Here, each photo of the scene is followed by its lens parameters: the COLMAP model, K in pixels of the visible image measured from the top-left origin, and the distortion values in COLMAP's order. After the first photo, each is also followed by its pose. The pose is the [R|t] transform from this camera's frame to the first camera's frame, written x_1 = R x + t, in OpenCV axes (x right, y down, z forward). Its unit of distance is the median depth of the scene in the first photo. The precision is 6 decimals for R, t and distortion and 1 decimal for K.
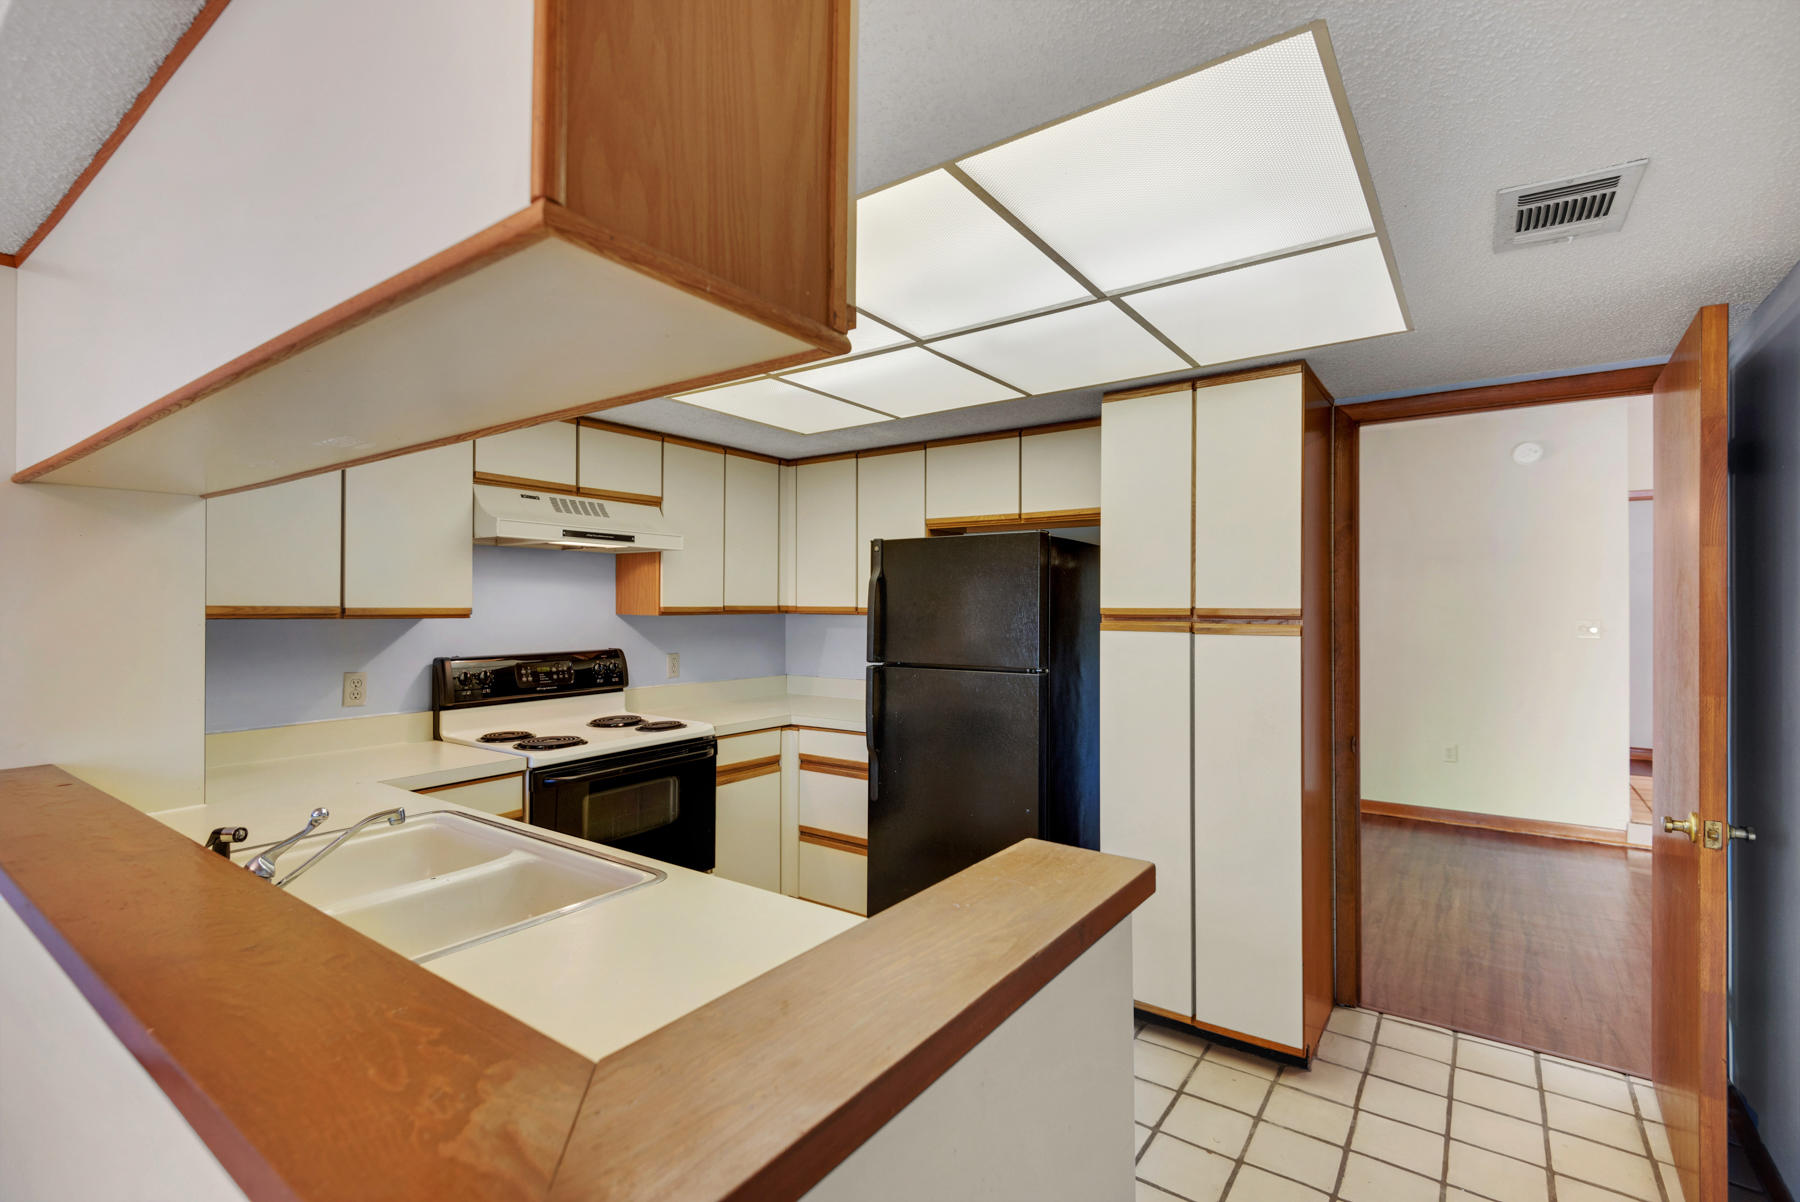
lens RADIAL K [[806.1, 0, 900.0], [0, 806.1, 601.0], [0, 0, 1]] dist [0.040564, -0.024944]
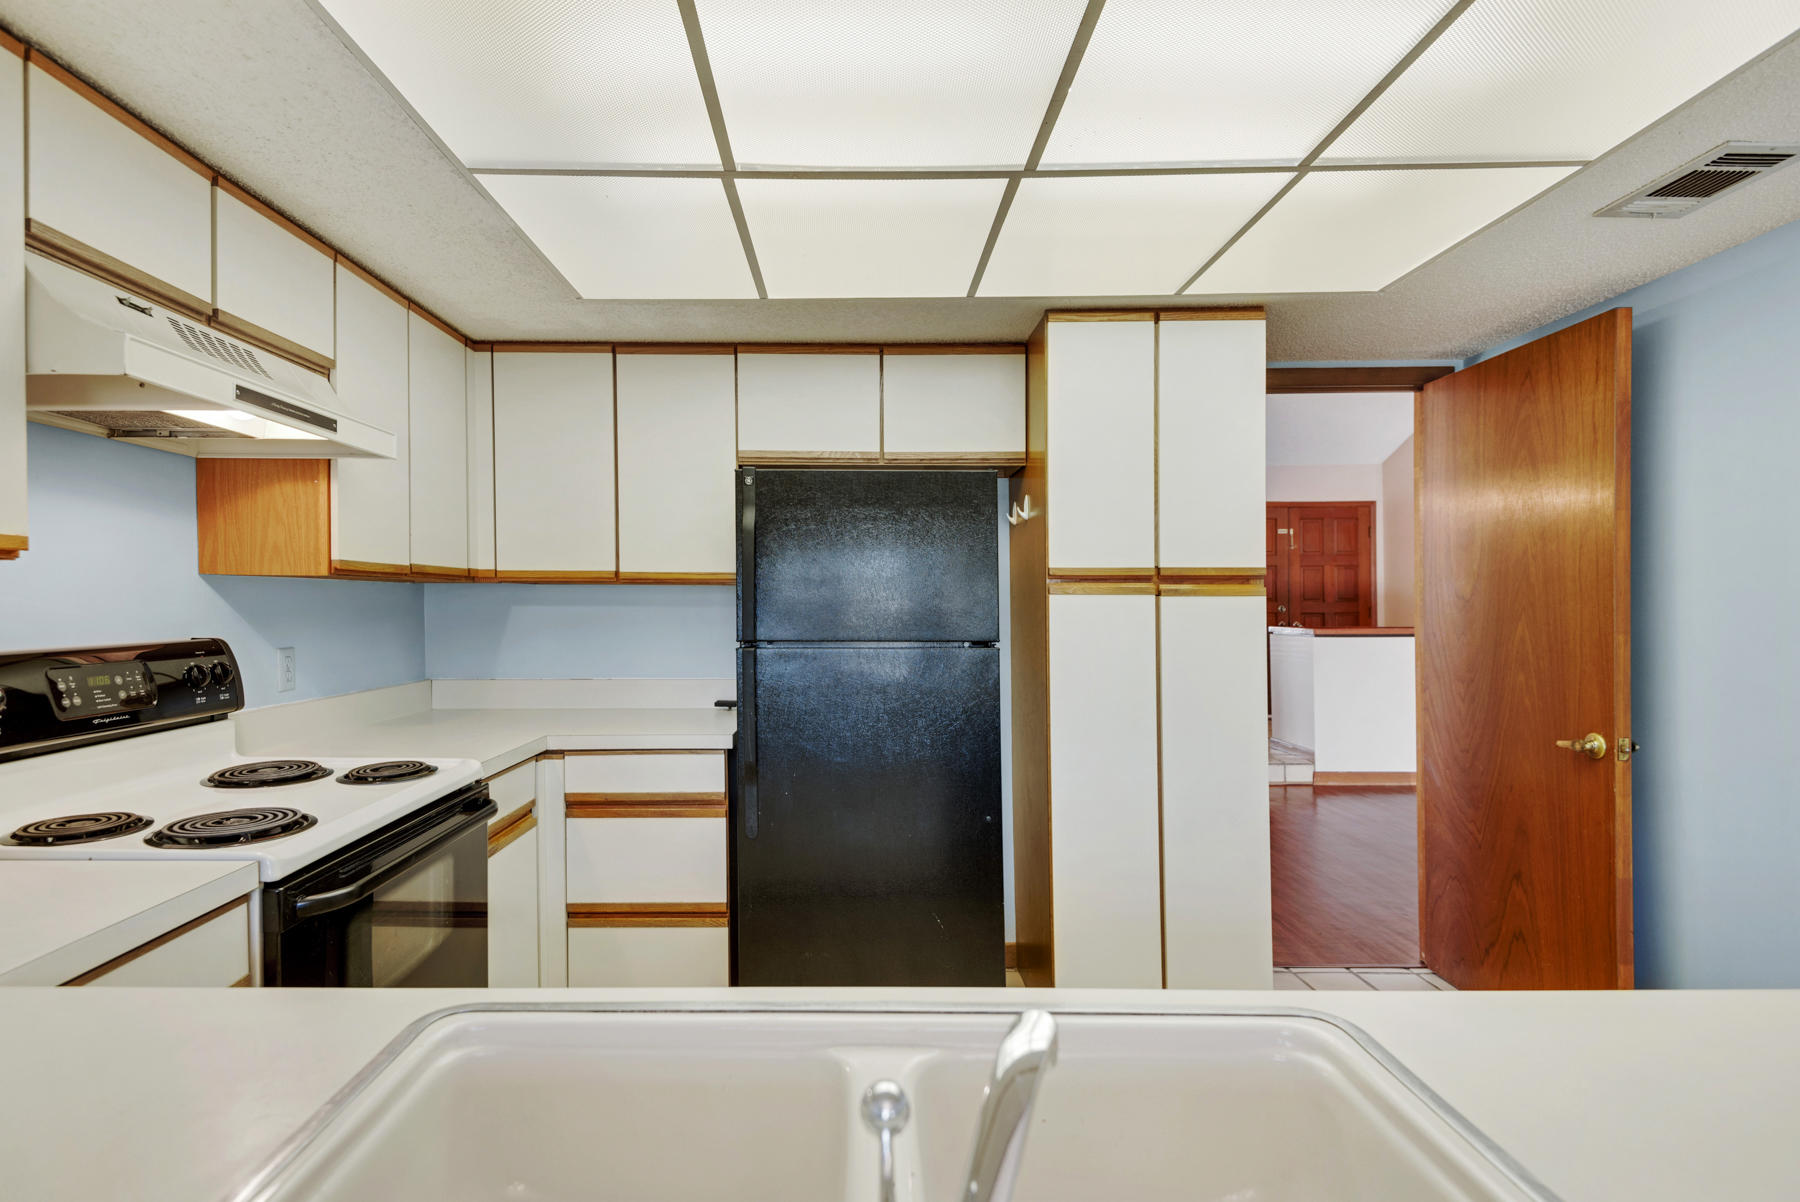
lens RADIAL K [[882.1, 0, 851.6], [0, 882.1, 602.9], [0, 0, 1]] dist [0.002315, -0.012194]
pose [[0.817148, -0.001447, 0.576427, -0.387135], [-0.003348, 0.999968, 0.007256, 0.034429], [-0.576419, -0.007859, 0.817117, 0.331486]]
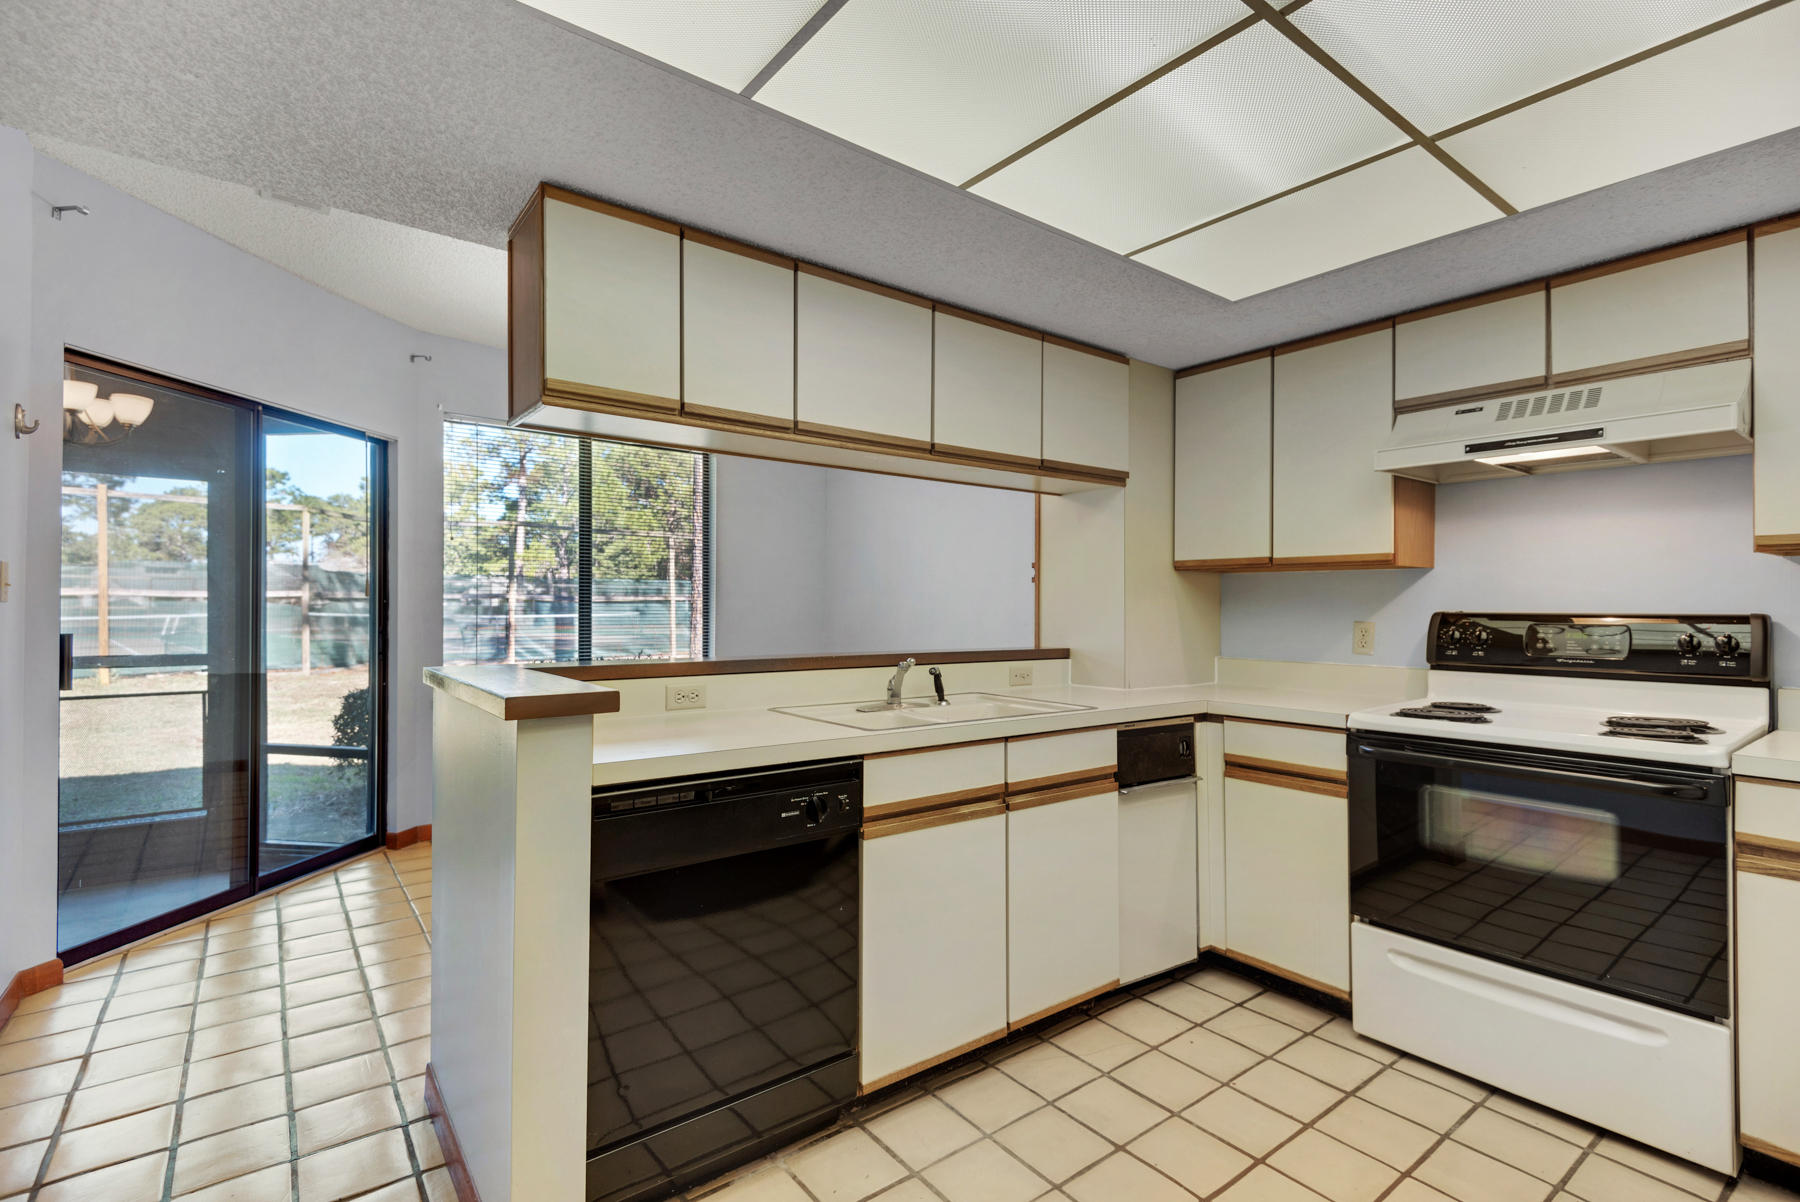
lens RADIAL K [[802.4, 0, 902.7], [0, 802.4, 595.7], [0, 0, 1]] dist [0.004131, -0.008442]
pose [[-0.291904, -0.012893, -0.956361, 0.435270], [0.003414, 0.999889, -0.014522, 0.059811], [0.956442, -0.007504, -0.291827, 0.657296]]
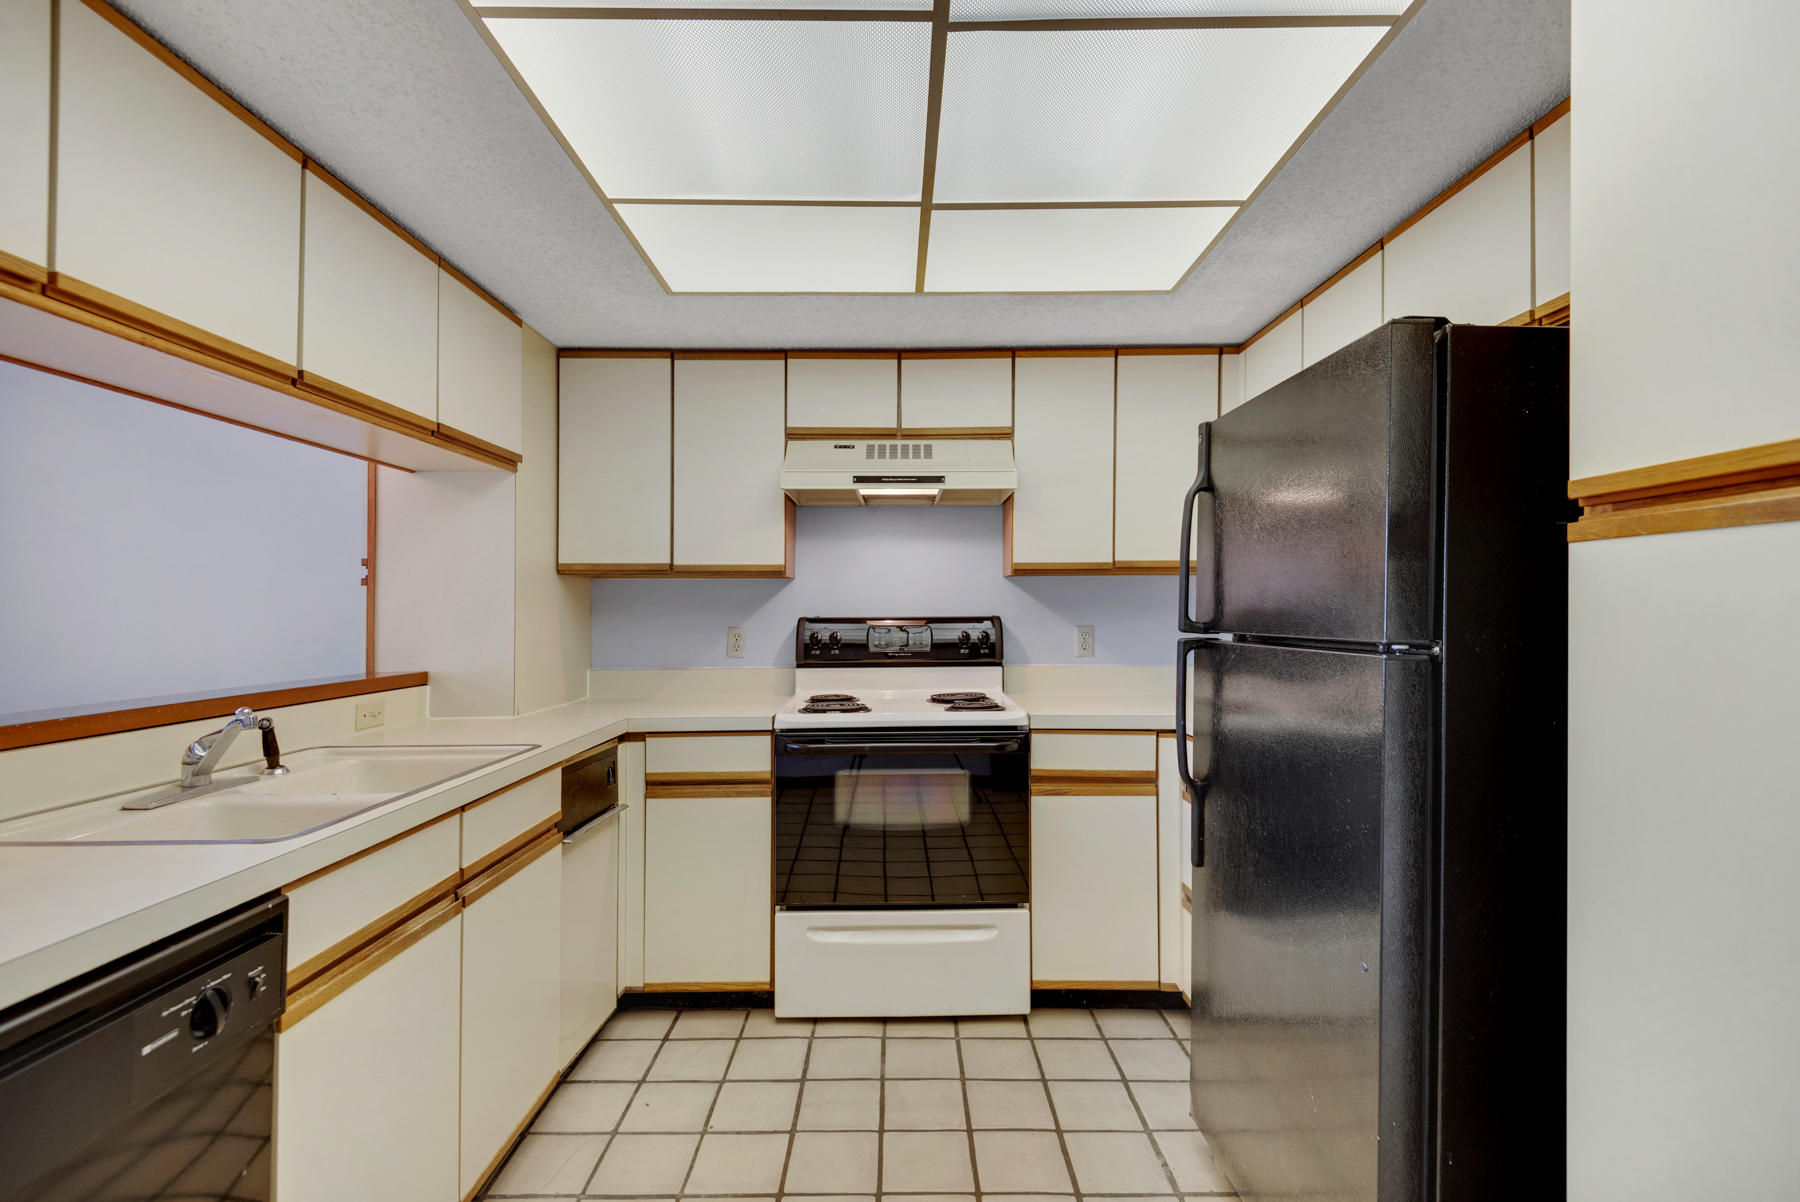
lens RADIAL K [[805.4, 0, 882.9], [0, 805.4, 593.0], [0, 0, 1]] dist [0.027333, -0.021428]
pose [[0.581109, -0.017233, -0.813643, 0.310155], [0.011417, 0.999850, -0.013023, 0.051146], [0.813745, -0.001721, 0.581219, 0.465596]]
